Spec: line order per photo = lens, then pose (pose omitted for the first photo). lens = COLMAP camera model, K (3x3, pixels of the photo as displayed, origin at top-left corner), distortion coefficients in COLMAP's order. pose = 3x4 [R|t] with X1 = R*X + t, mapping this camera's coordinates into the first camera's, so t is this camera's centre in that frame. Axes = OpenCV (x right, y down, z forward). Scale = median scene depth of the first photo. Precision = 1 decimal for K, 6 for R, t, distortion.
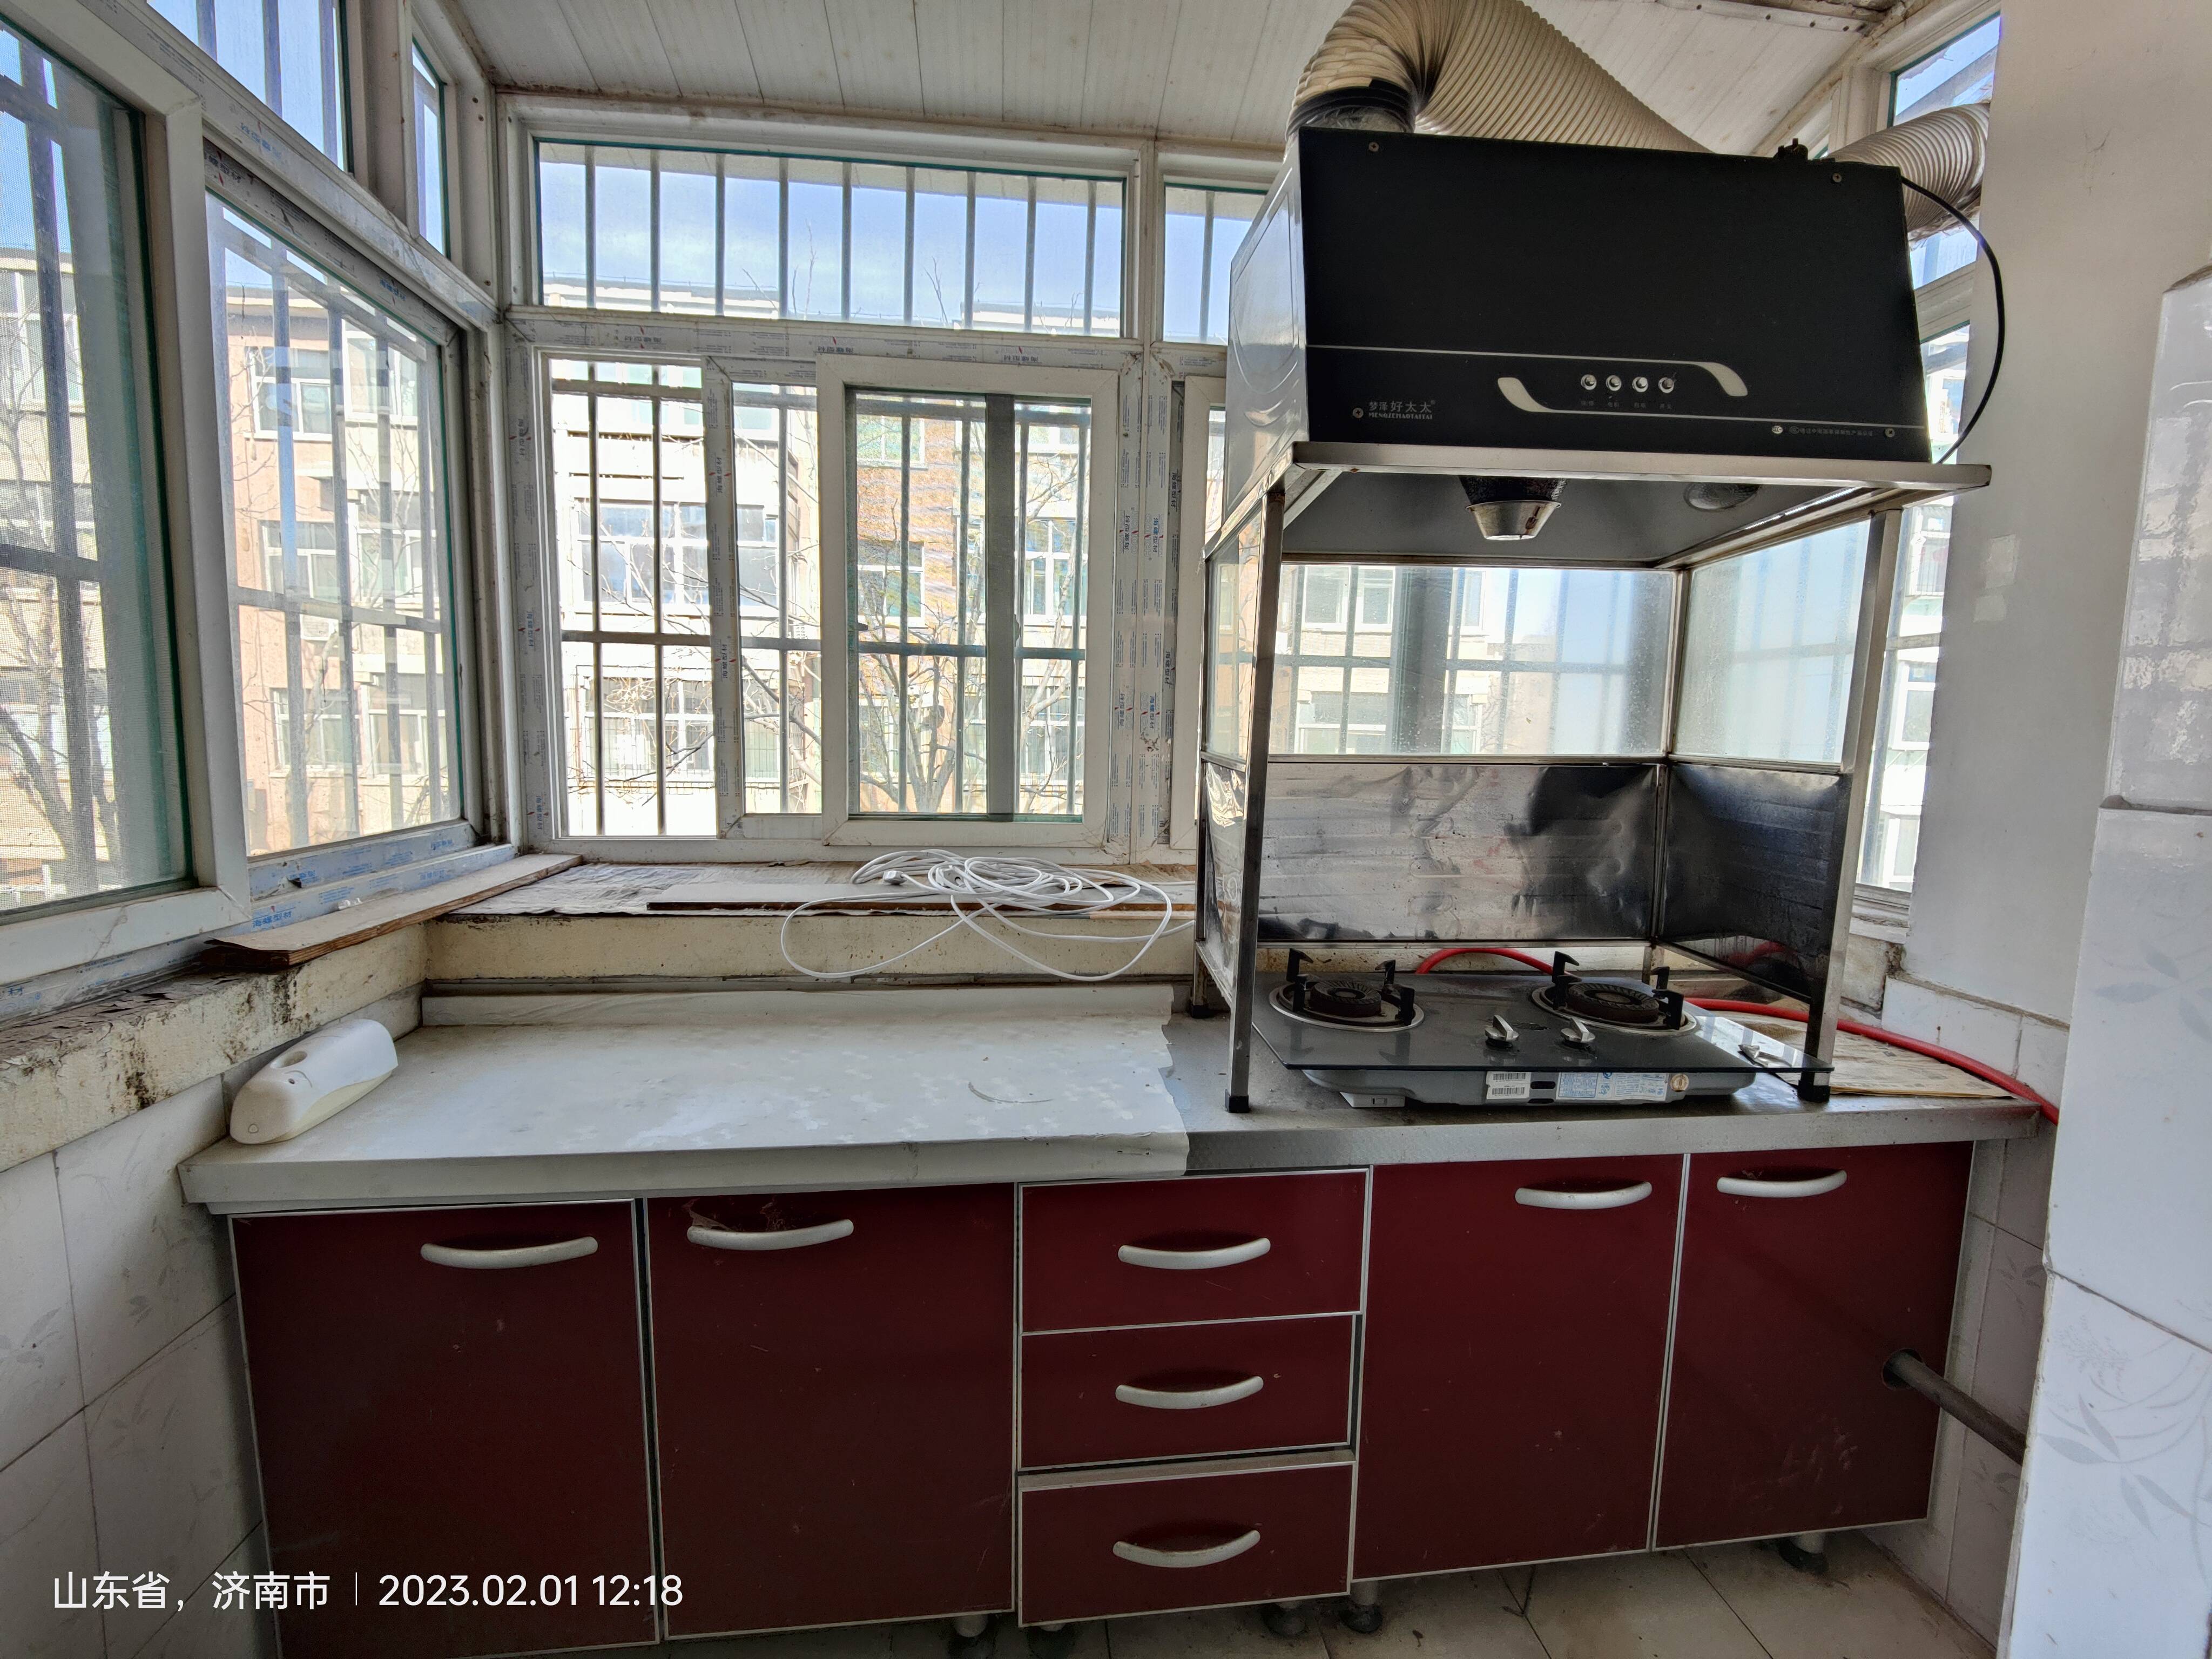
lens RADIAL K [[954.4, 0, 1106.0], [0, 954.4, 829.5], [0, 0, 1]] dist [0.000132, -0.000018]
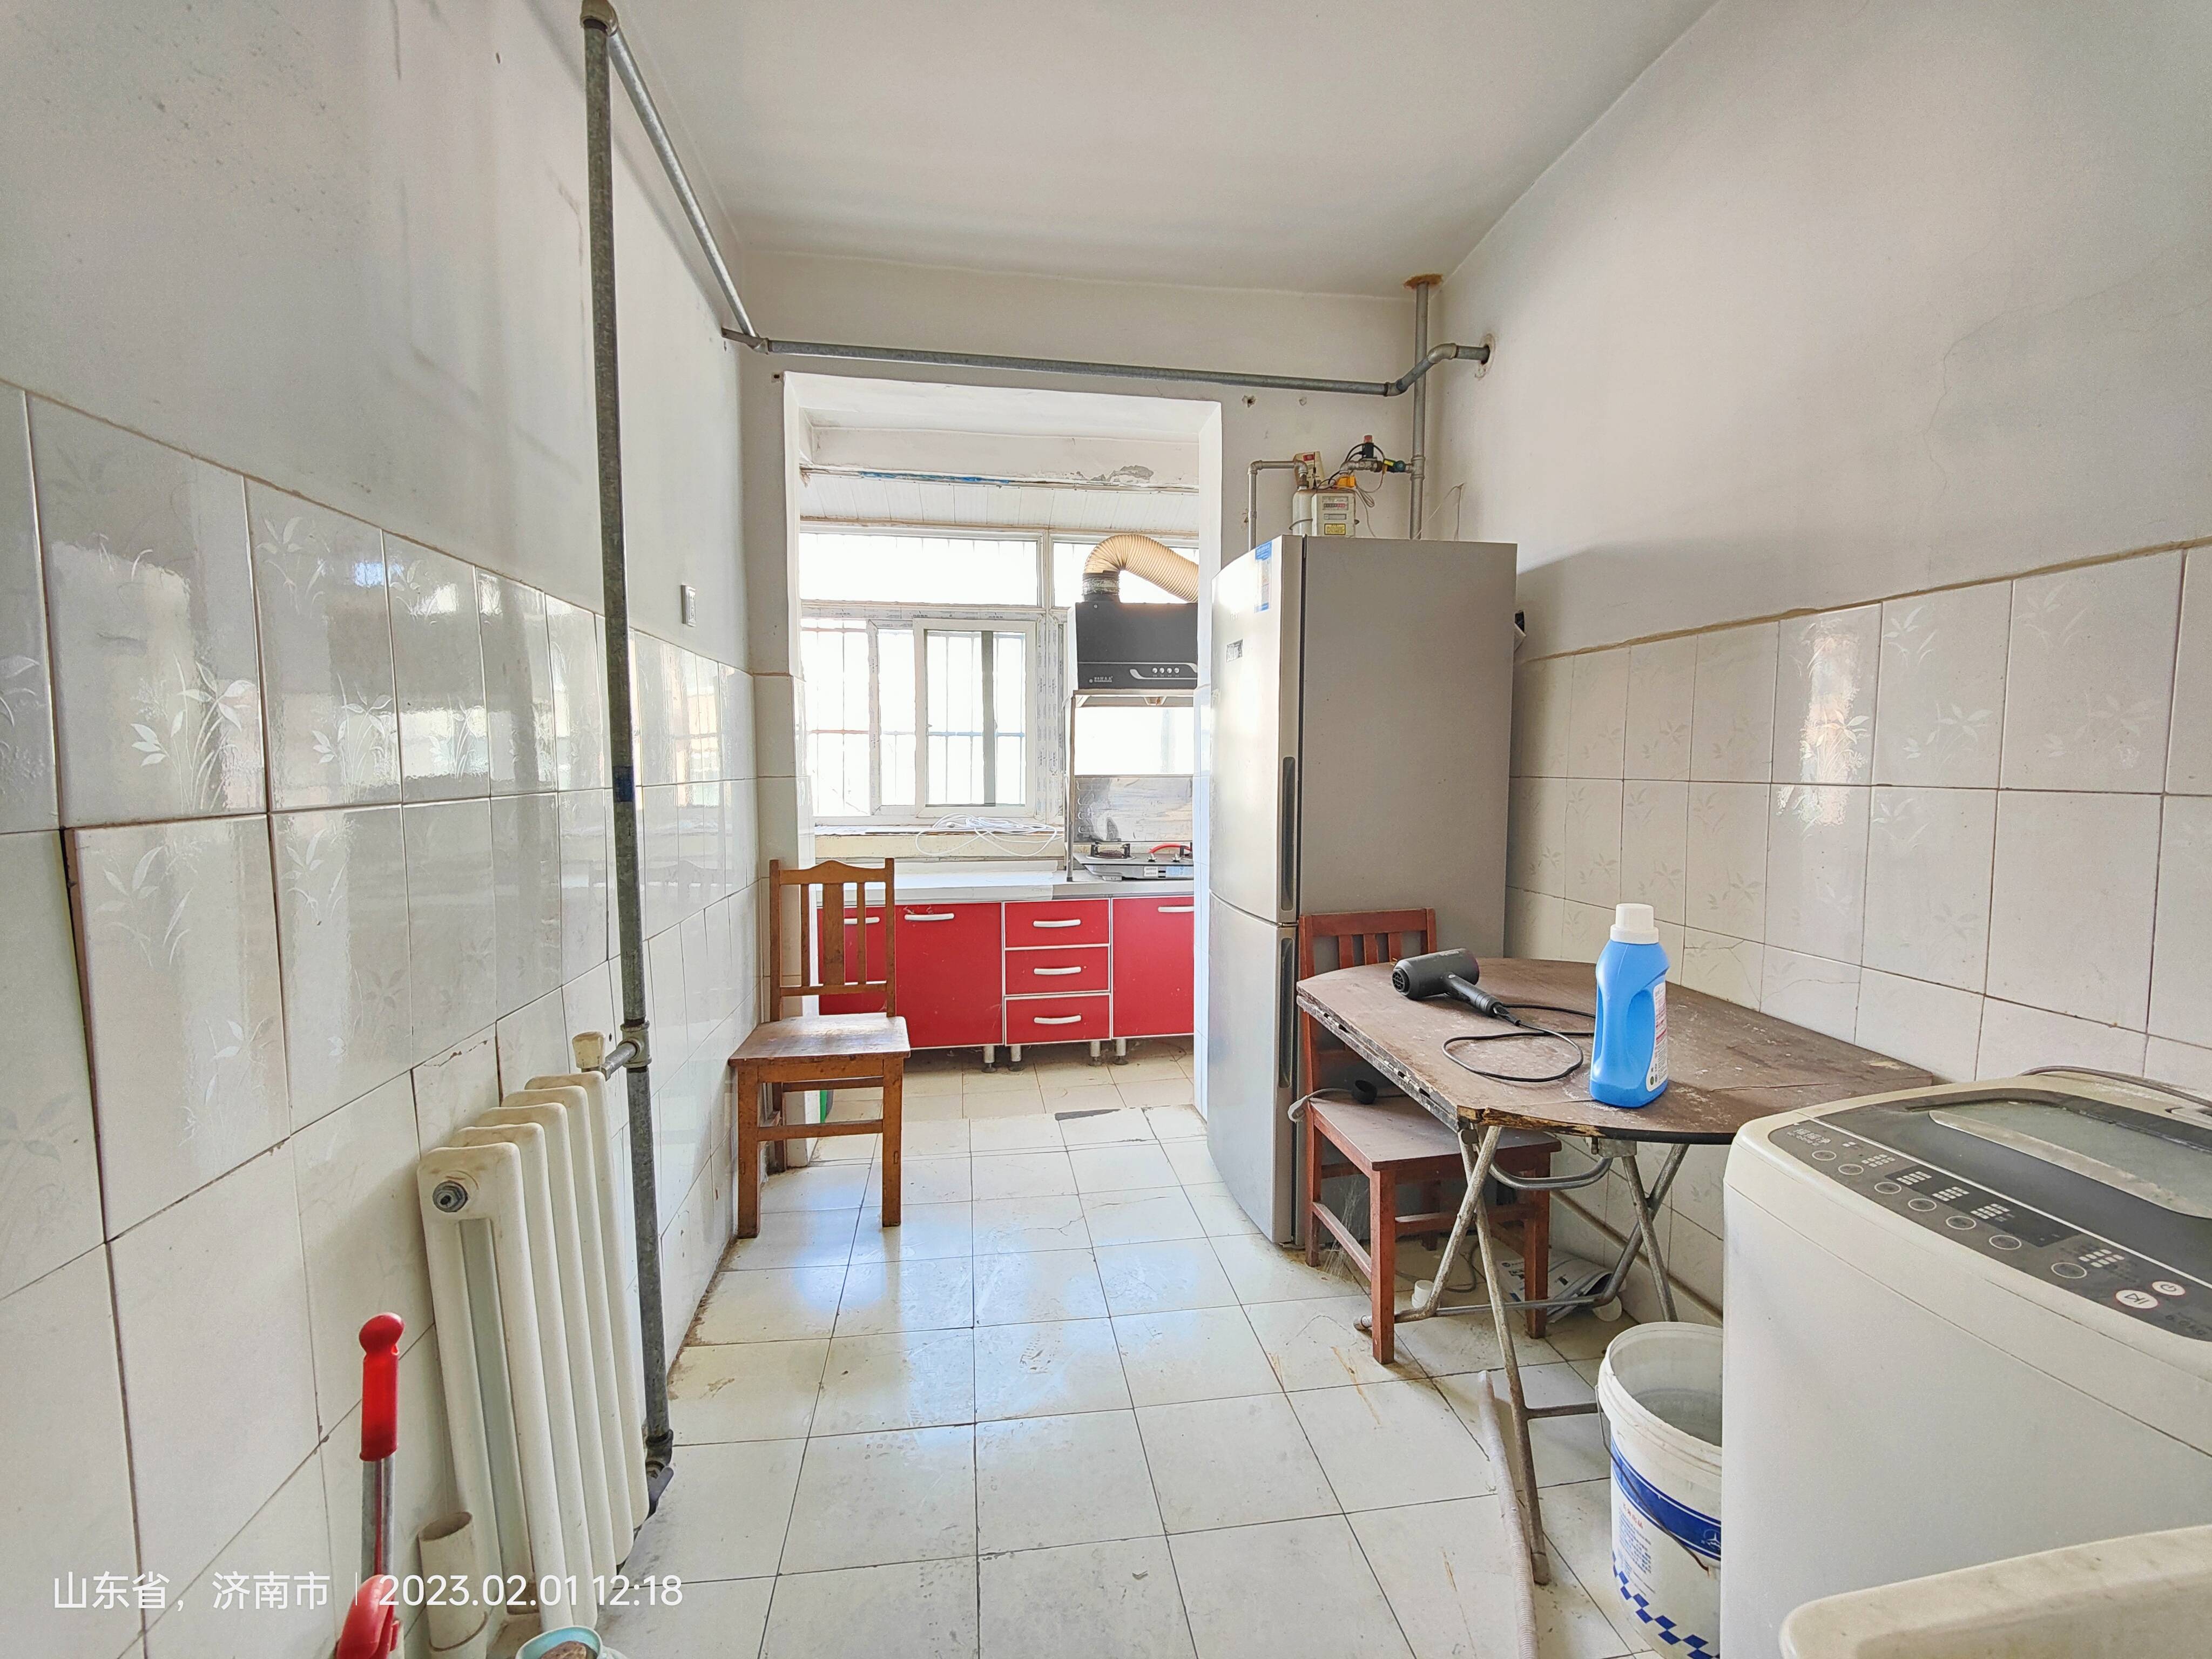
lens RADIAL K [[954.4, 0, 1106.0], [0, 954.4, 829.5], [0, 0, 1]] dist [0.000132, -0.000018]
pose [[0.999129, -0.020119, 0.036544, 0.096583], [0.021323, 0.999233, -0.032847, 0.147850], [-0.035855, 0.033598, 0.998792, -1.495150]]
